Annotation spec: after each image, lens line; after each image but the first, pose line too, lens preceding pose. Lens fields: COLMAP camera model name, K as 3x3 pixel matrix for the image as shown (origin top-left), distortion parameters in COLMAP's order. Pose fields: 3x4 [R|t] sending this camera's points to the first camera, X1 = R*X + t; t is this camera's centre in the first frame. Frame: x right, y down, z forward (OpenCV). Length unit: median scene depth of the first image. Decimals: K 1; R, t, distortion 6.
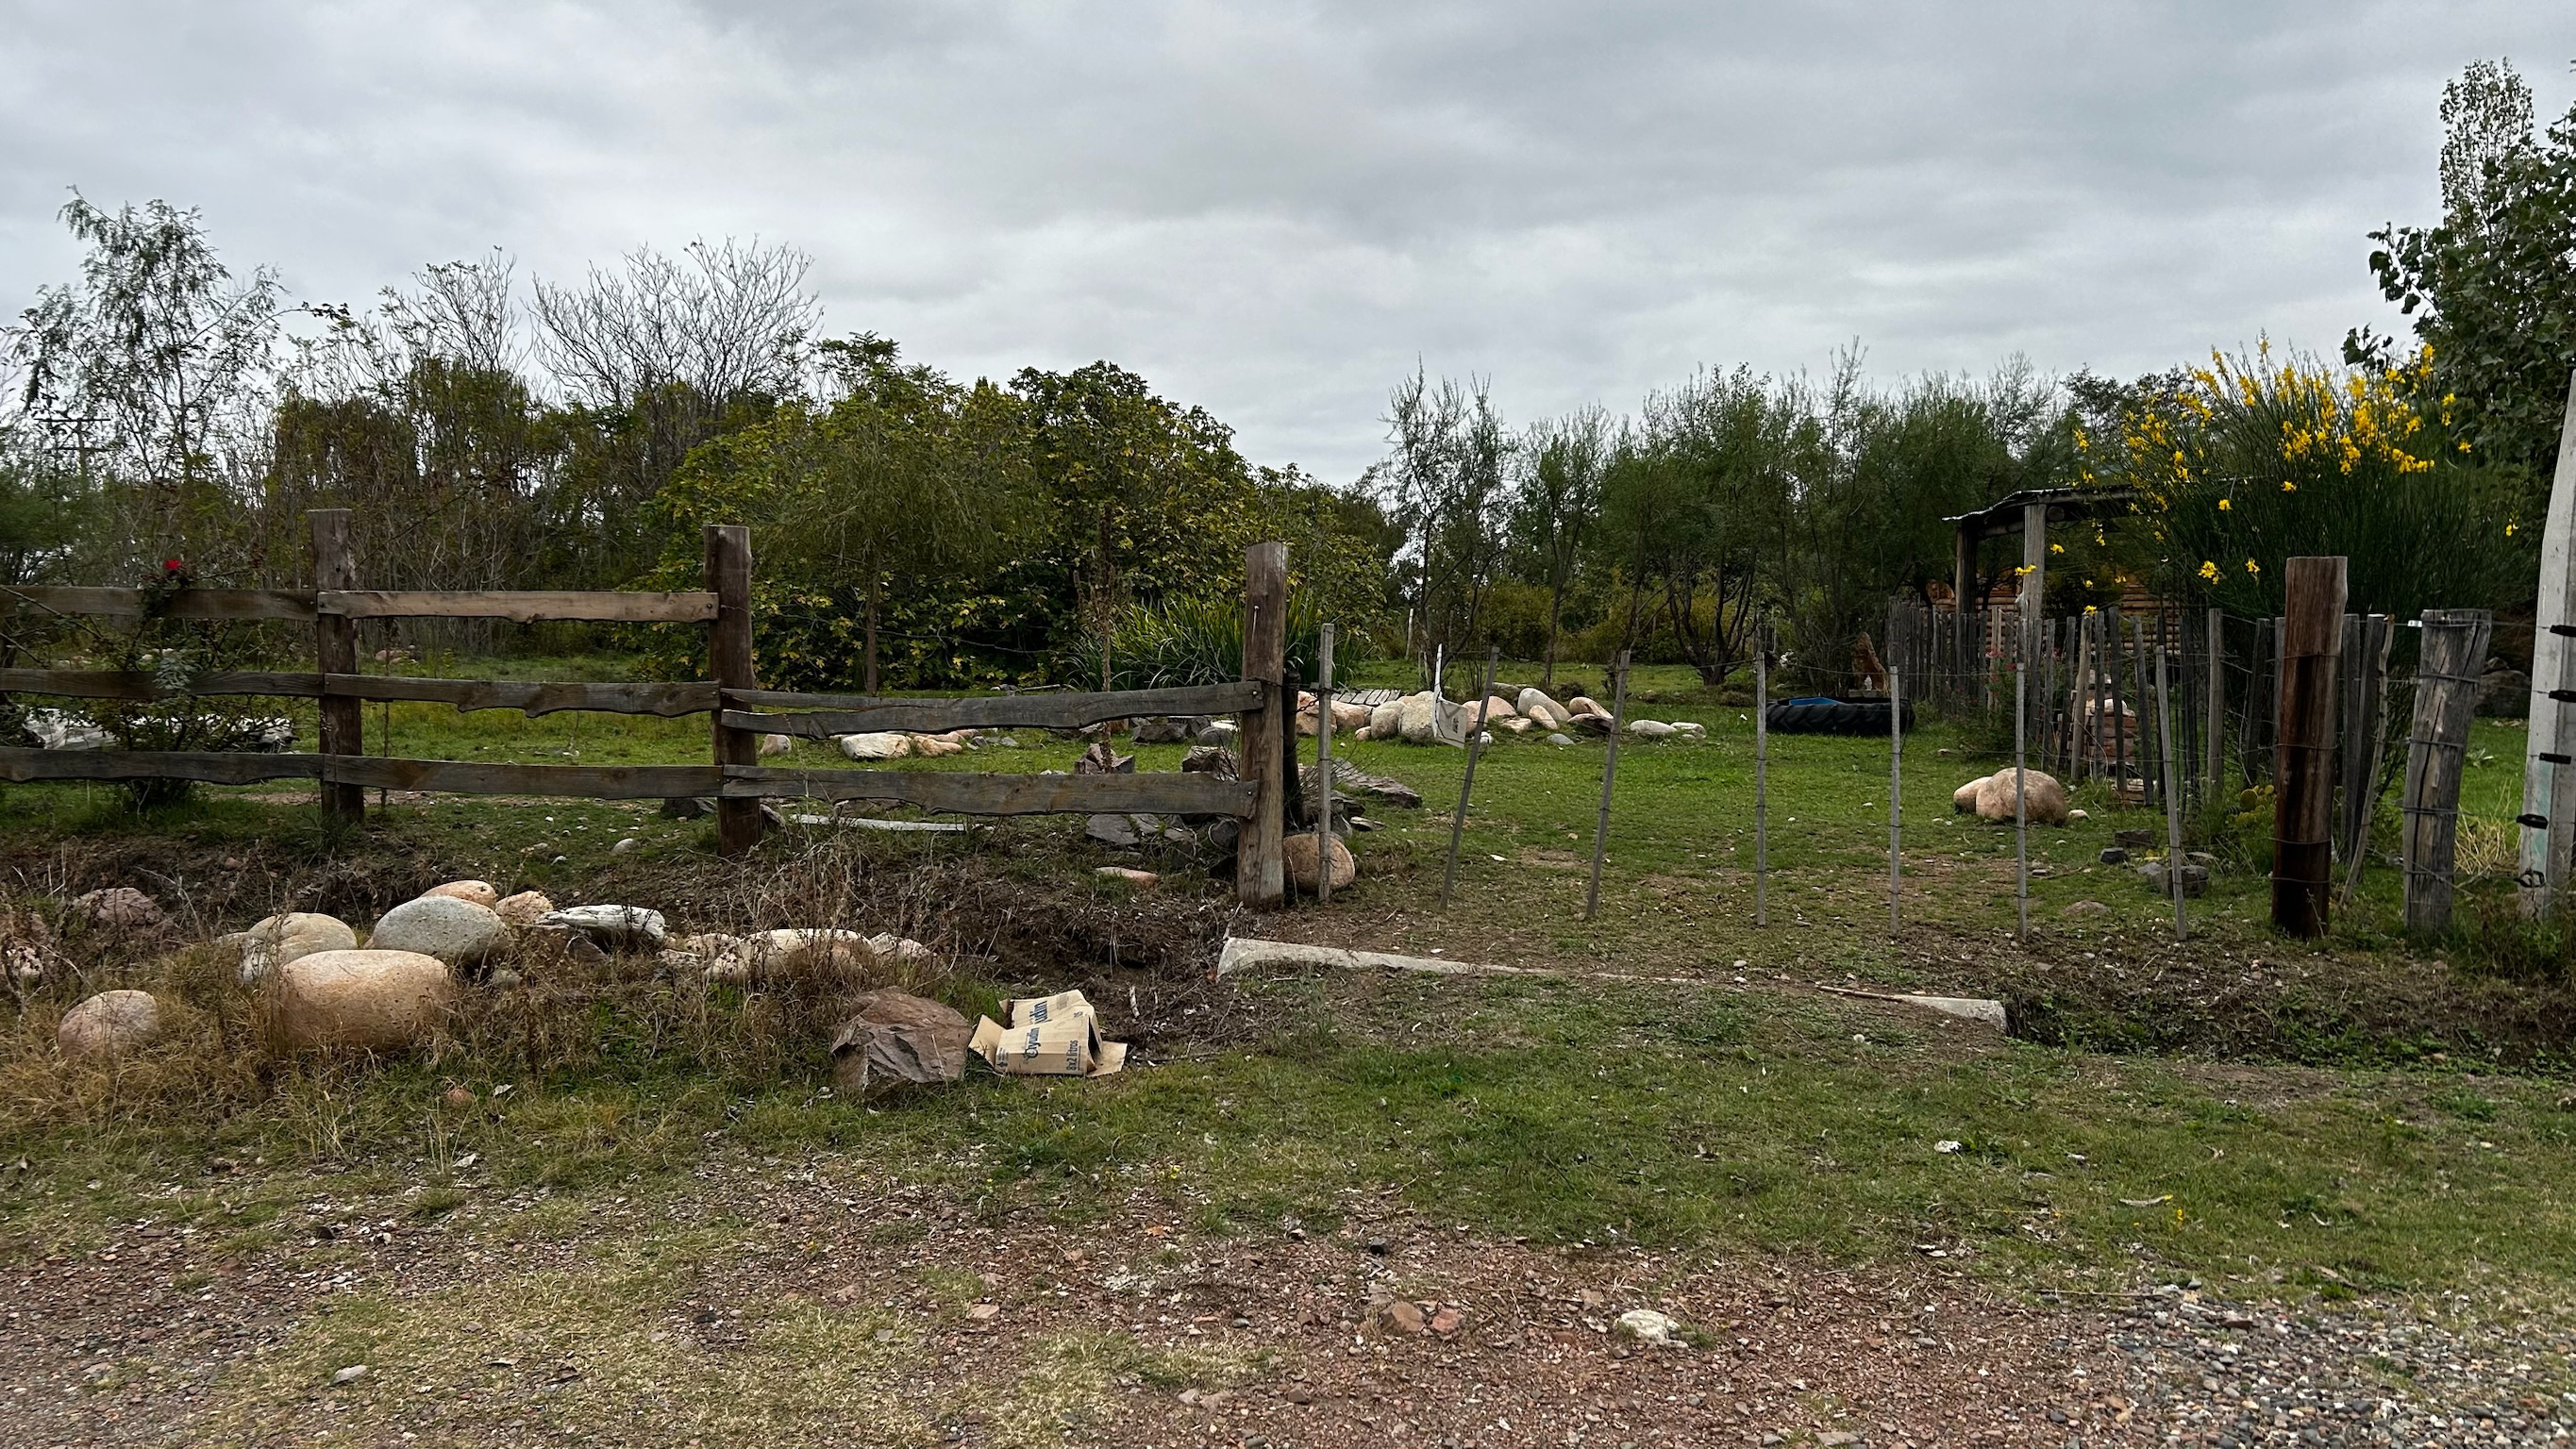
lens RADIAL K [[1883.7, 0, 1274.3], [0, 1883.7, 721.8], [0, 0, 1]] dist [0.011012, -0.012252]
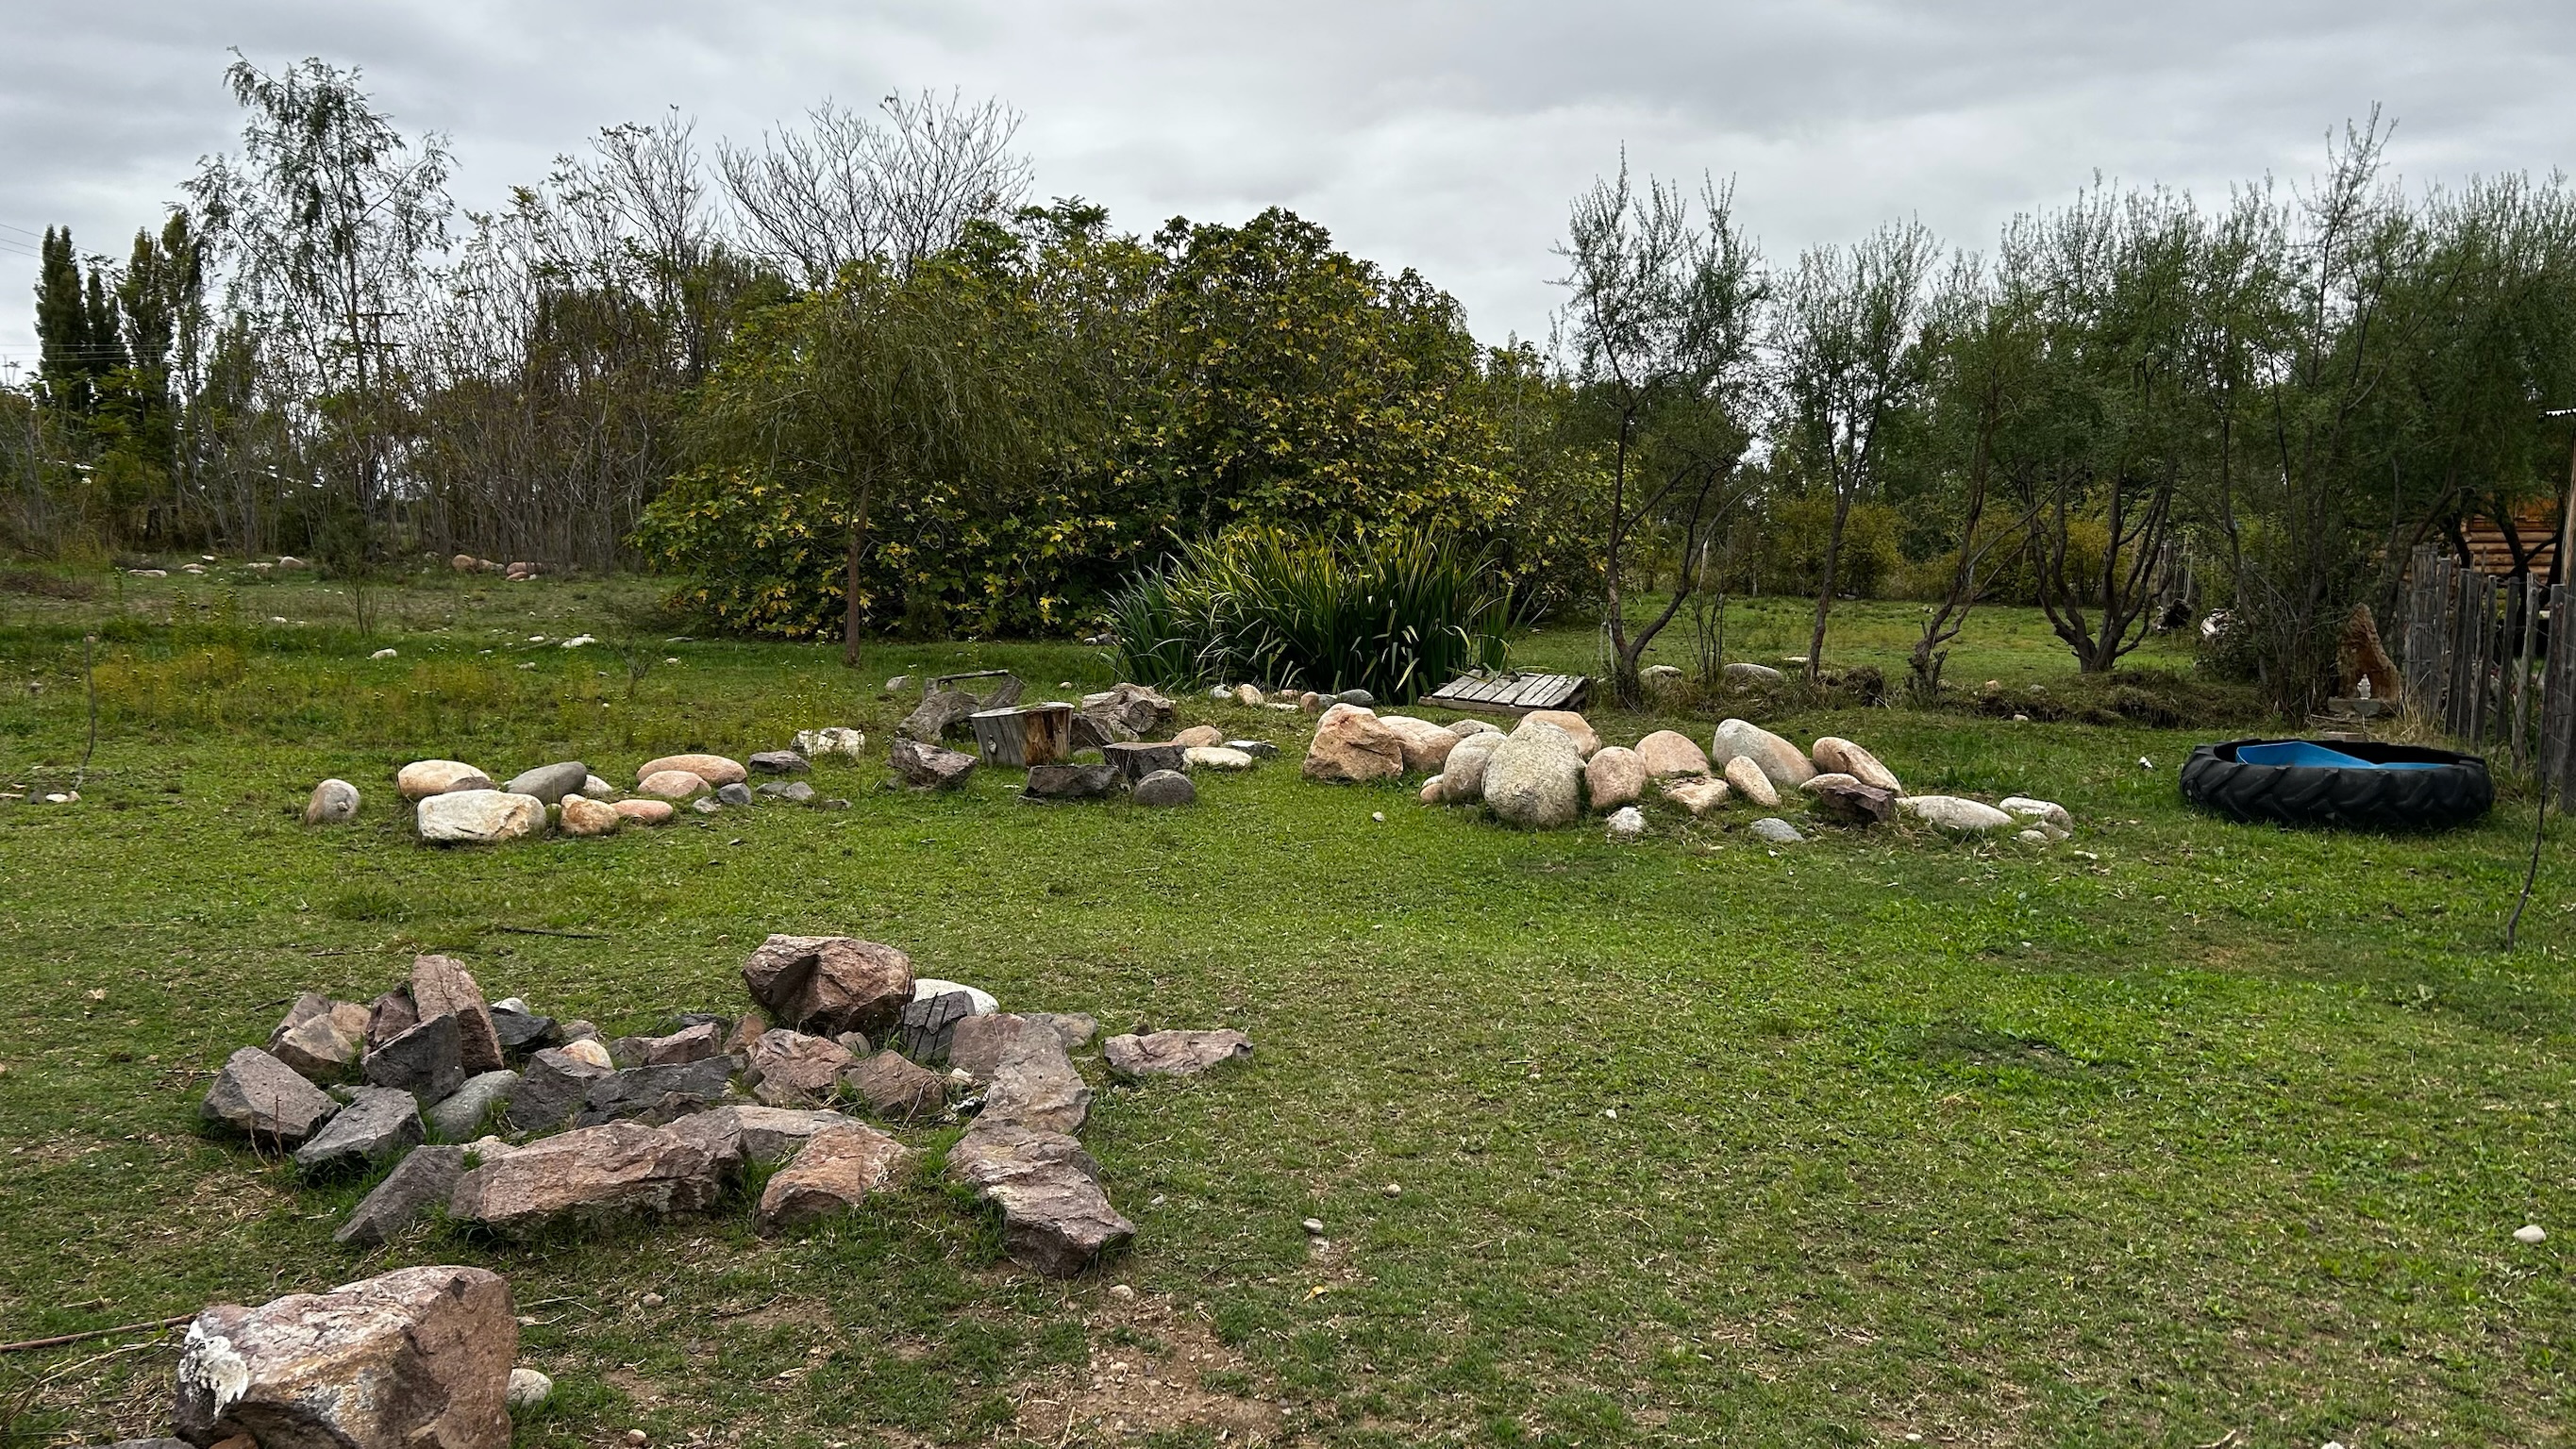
lens RADIAL K [[1883.7, 0, 1305.6], [0, 1883.7, 736.8], [0, 0, 1]] dist [0.011012, -0.012252]
pose [[0.985511, 0.031952, -0.166573, 0.060341], [-0.022178, 0.997939, 0.060213, -0.024958], [0.168153, -0.055647, 0.984189, 0.255873]]
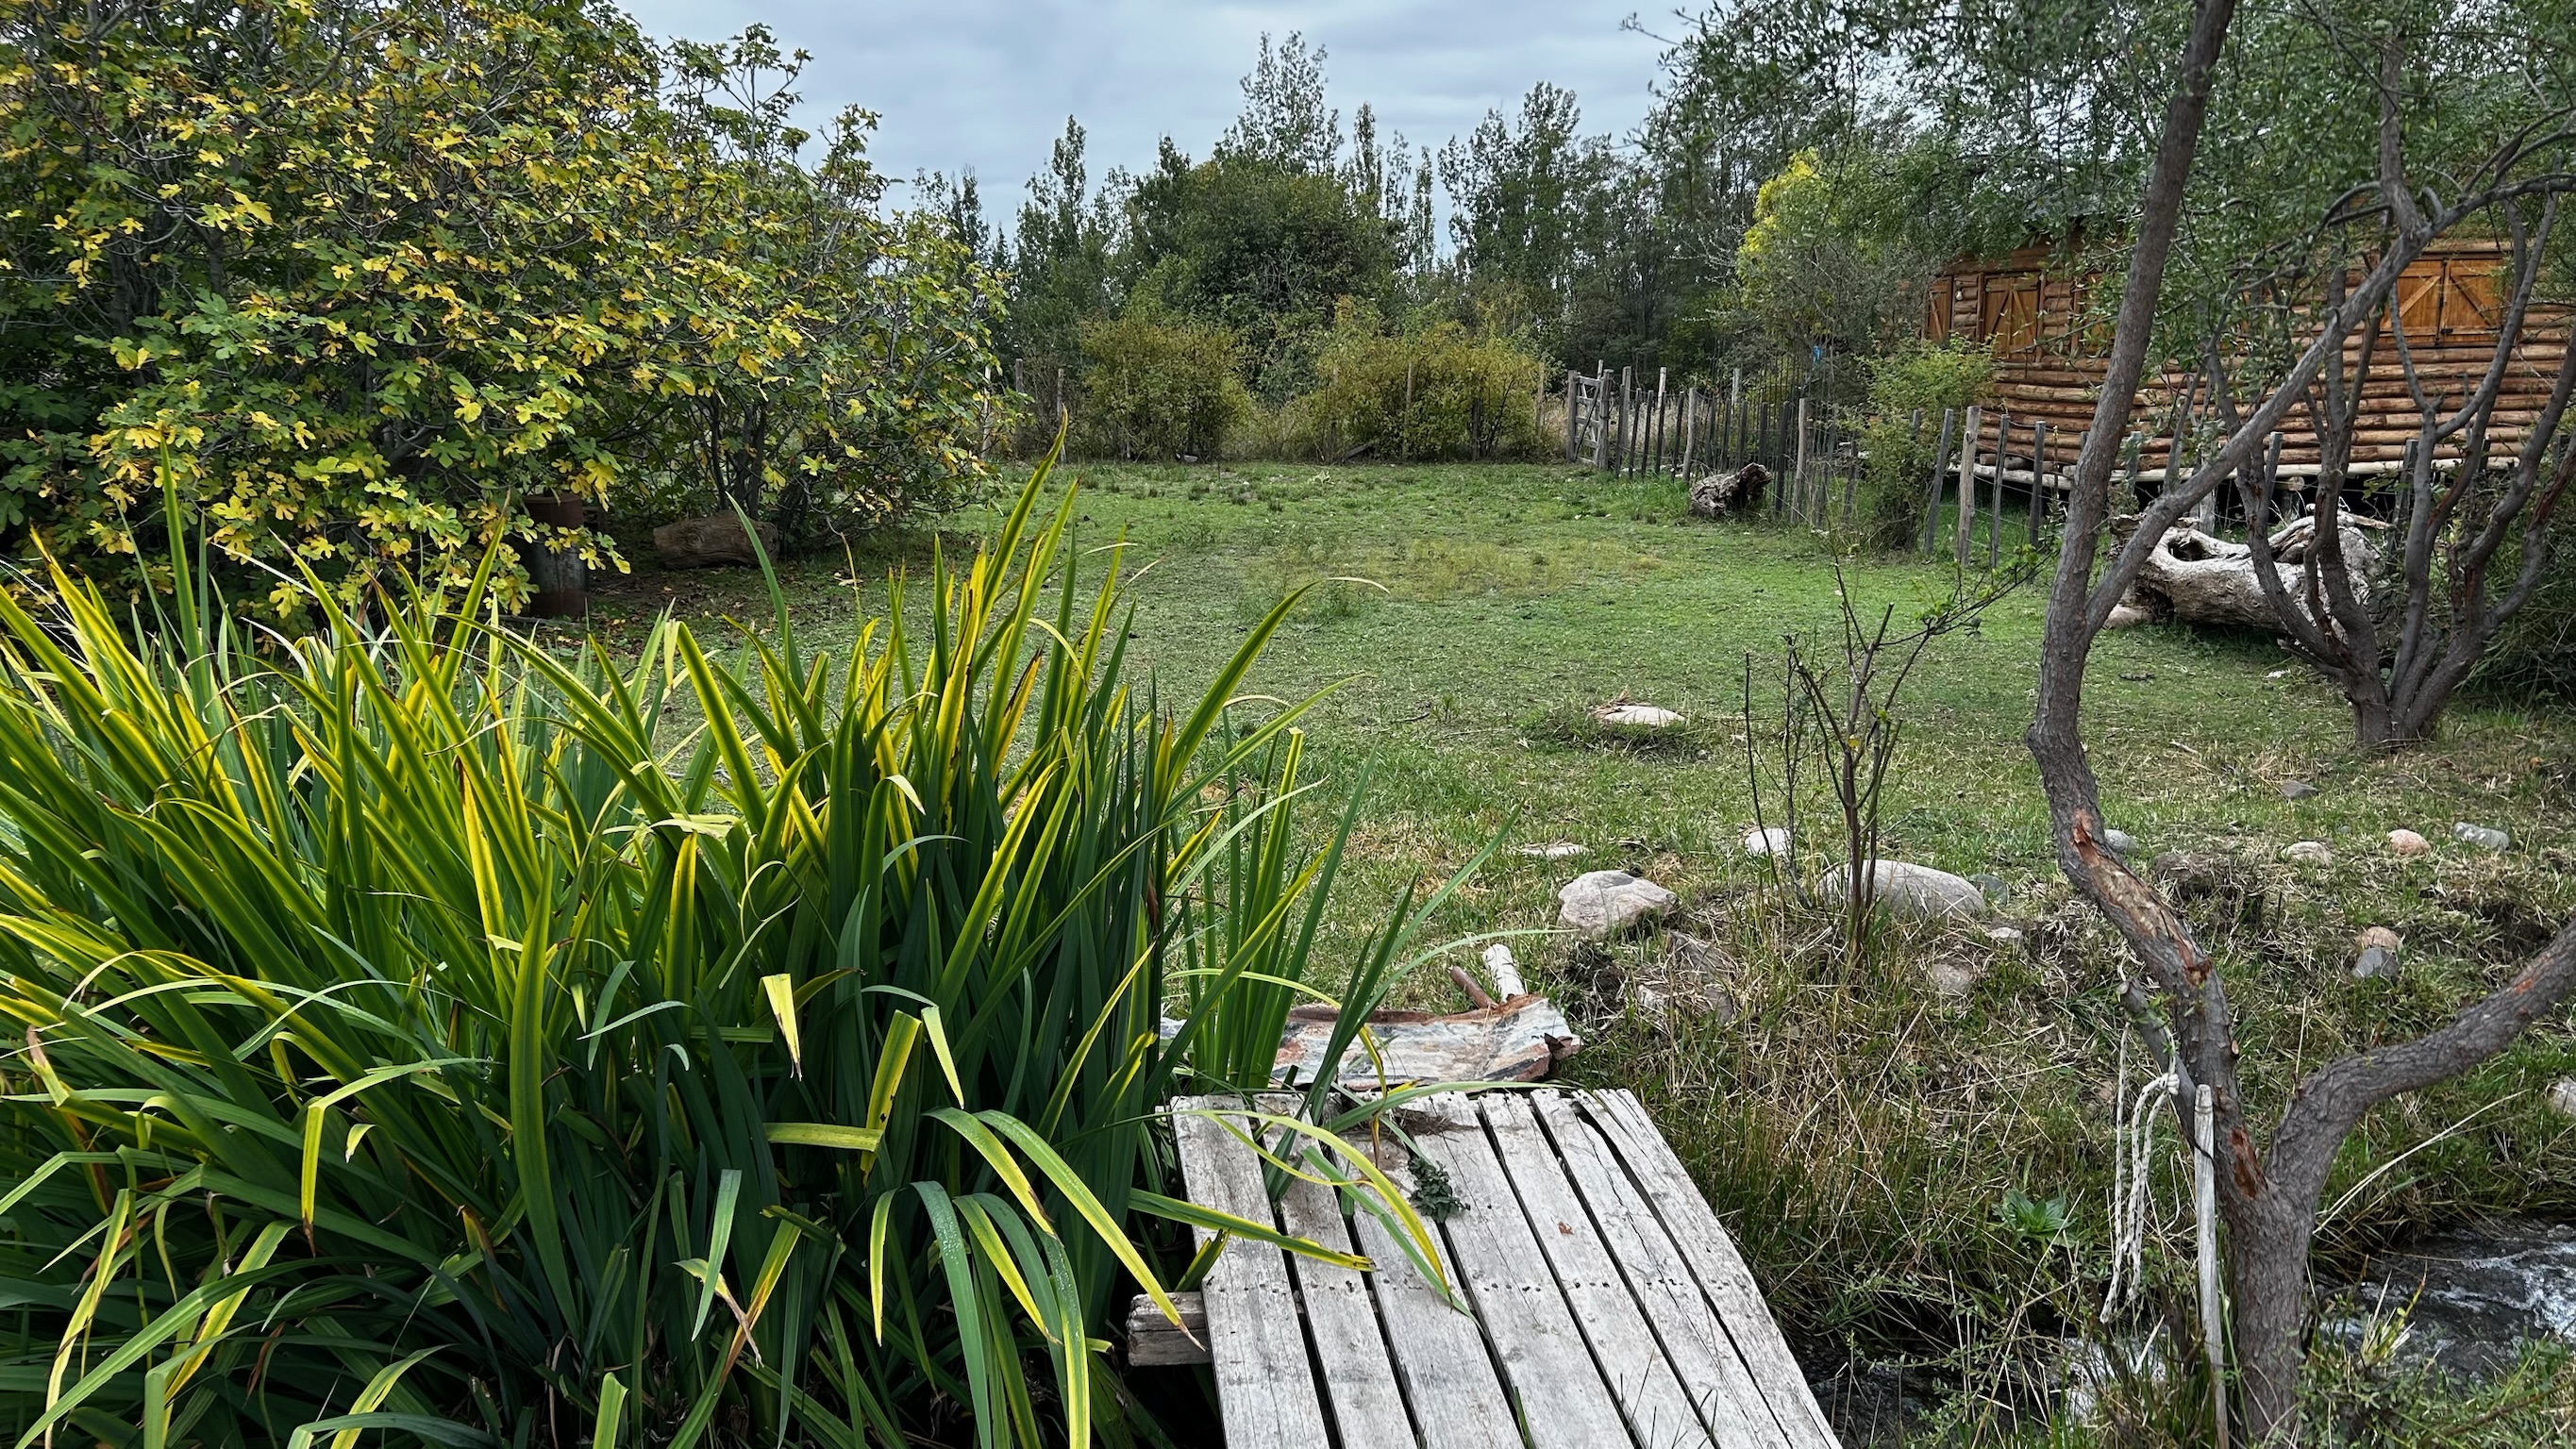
lens RADIAL K [[1883.7, 0, 1300.4], [0, 1883.7, 735.3], [0, 0, 1]] dist [0.011012, -0.012252]
pose [[0.955217, -0.062821, 0.289160, -0.006068], [0.018689, 0.988061, 0.152923, -0.053529], [-0.295314, -0.140671, 0.944987, 0.639179]]
